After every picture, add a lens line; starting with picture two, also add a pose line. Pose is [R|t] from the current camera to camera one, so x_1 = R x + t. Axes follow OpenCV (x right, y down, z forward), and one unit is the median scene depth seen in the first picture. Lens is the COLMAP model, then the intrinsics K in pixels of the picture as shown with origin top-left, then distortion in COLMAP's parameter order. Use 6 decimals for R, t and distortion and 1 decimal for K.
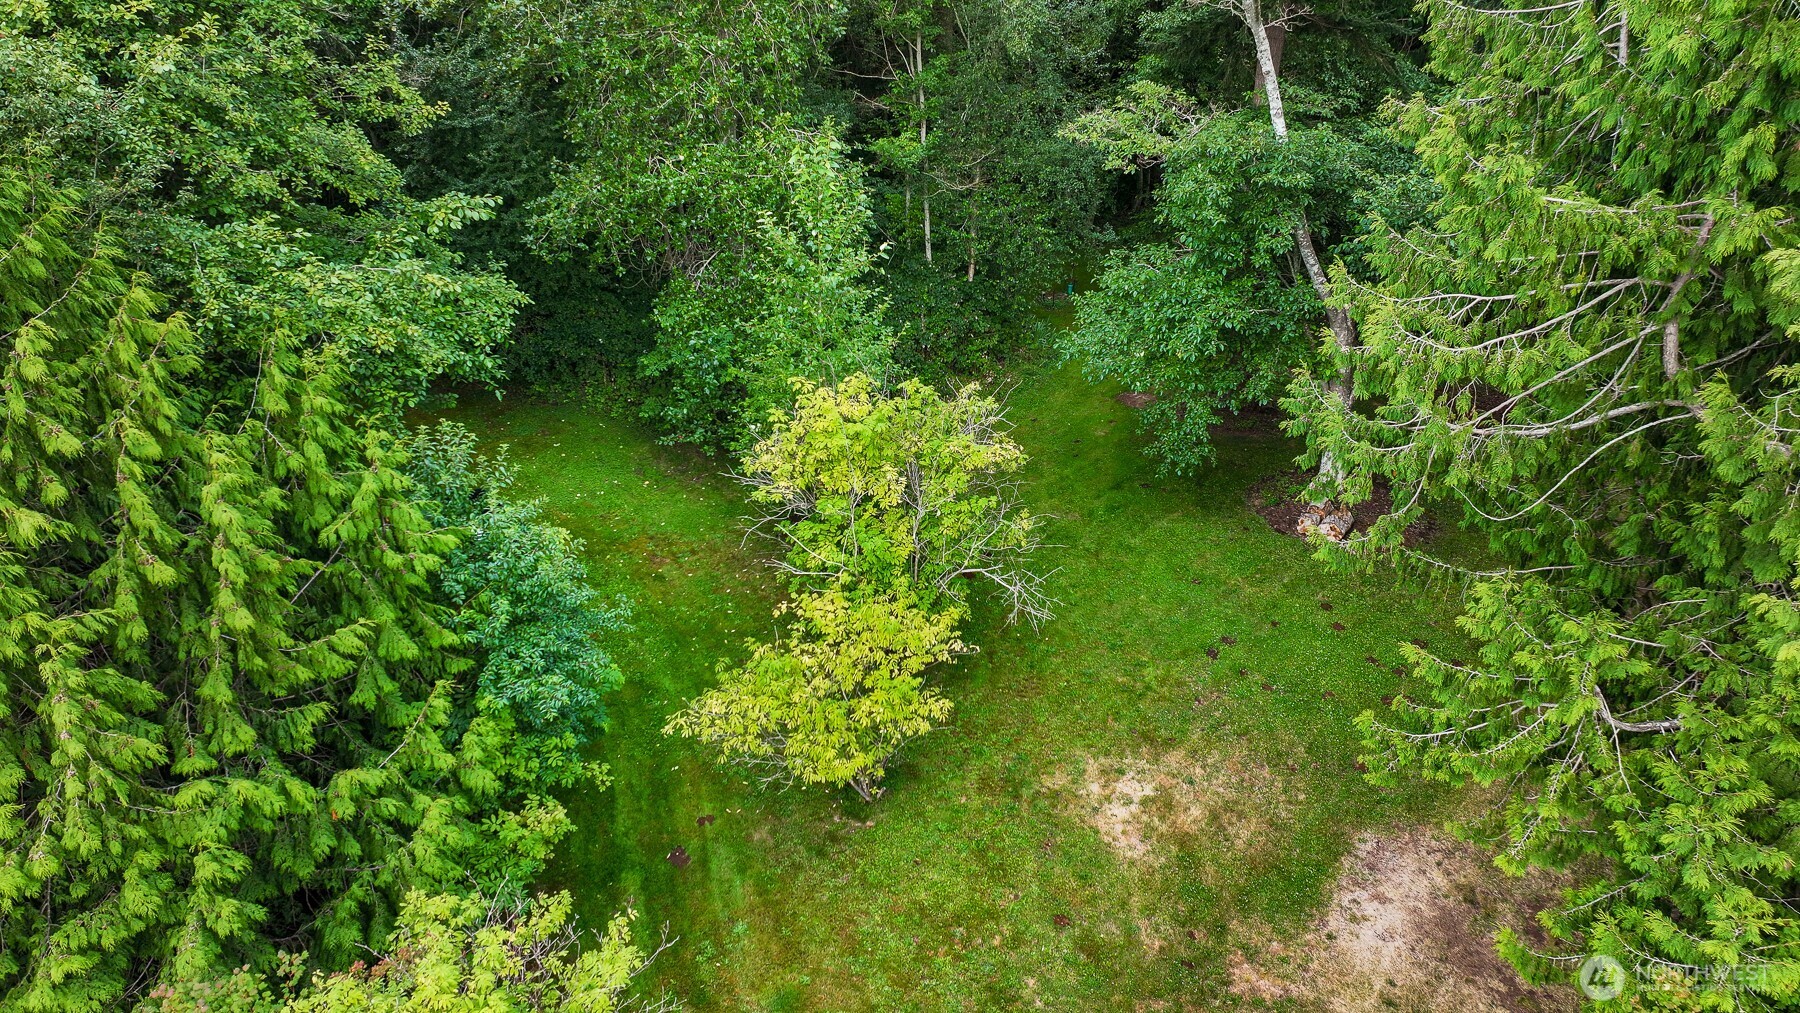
lens RADIAL K [[1278.5, 0, 900.0], [0, 1278.5, 506.5], [0, 0, 1]] dist [0.000766, 0.012894]
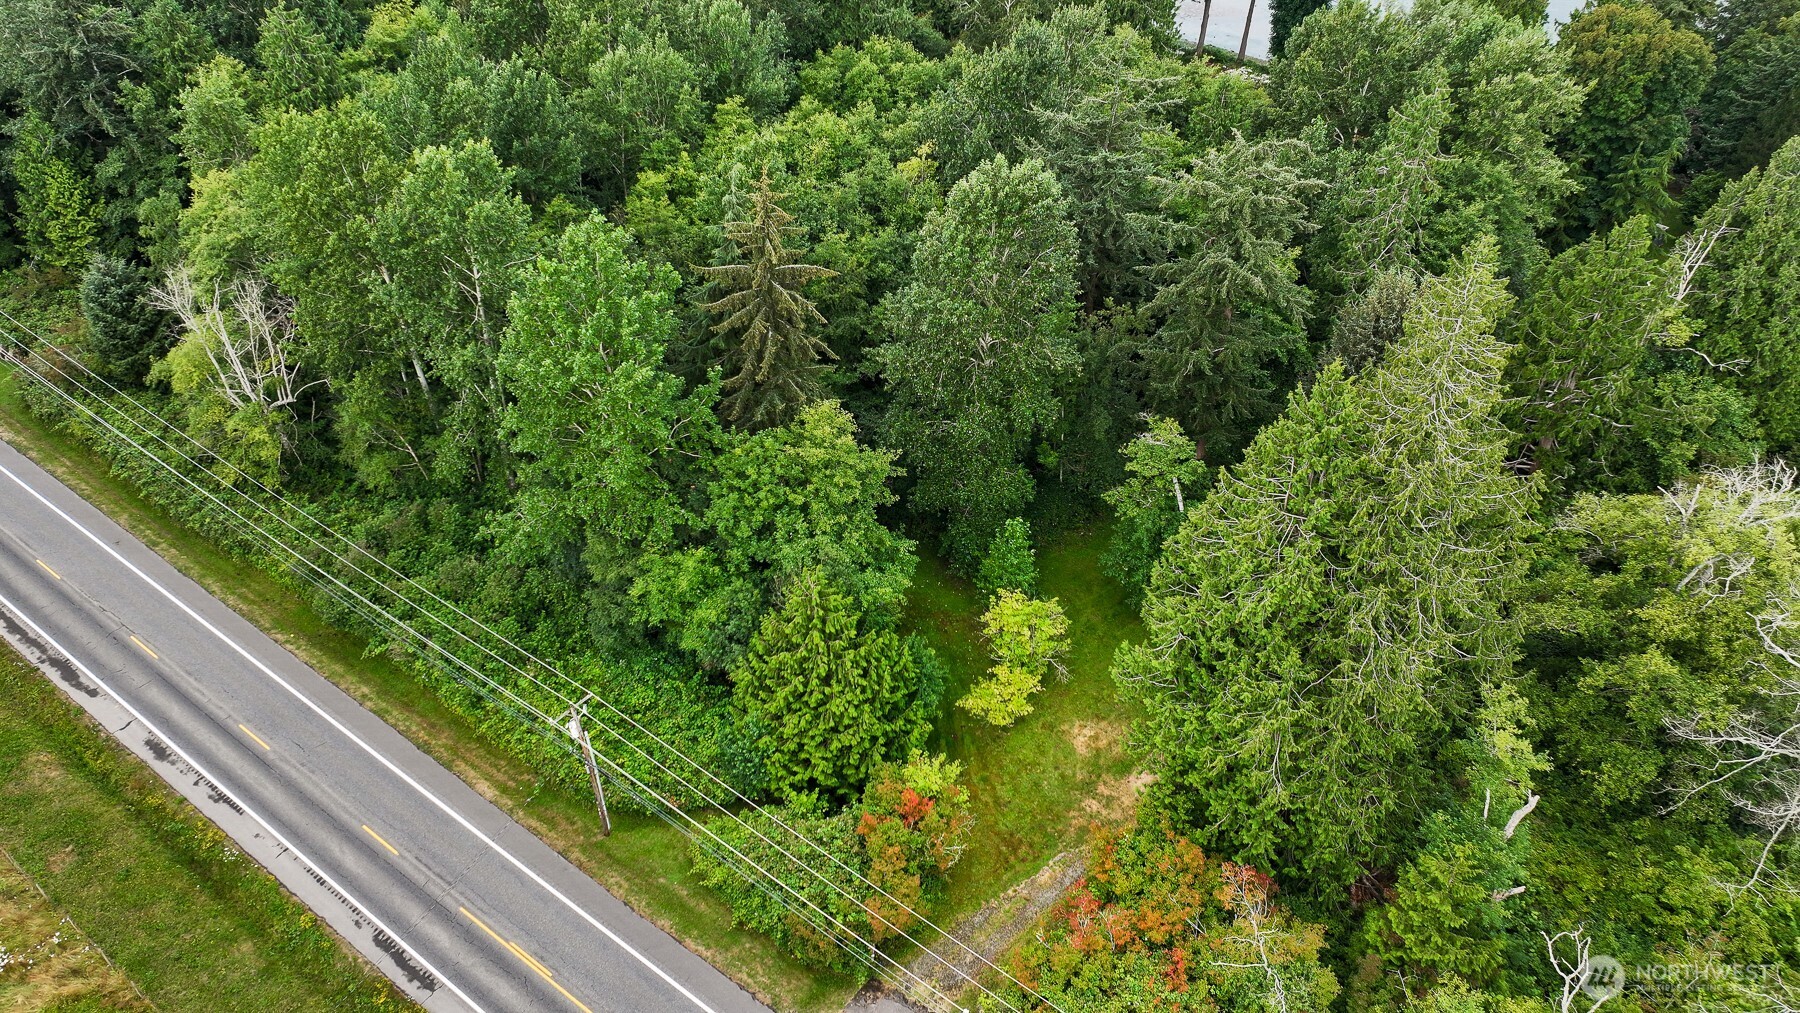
lens RADIAL K [[1278.5, 0, 900.0], [0, 1278.5, 506.5], [0, 0, 1]] dist [0.000766, 0.012894]
pose [[0.986622, 0.106693, -0.123264, 0.047869], [-0.085226, 0.982109, 0.167923, -0.931722], [0.138975, -0.155171, 0.978063, -2.386619]]
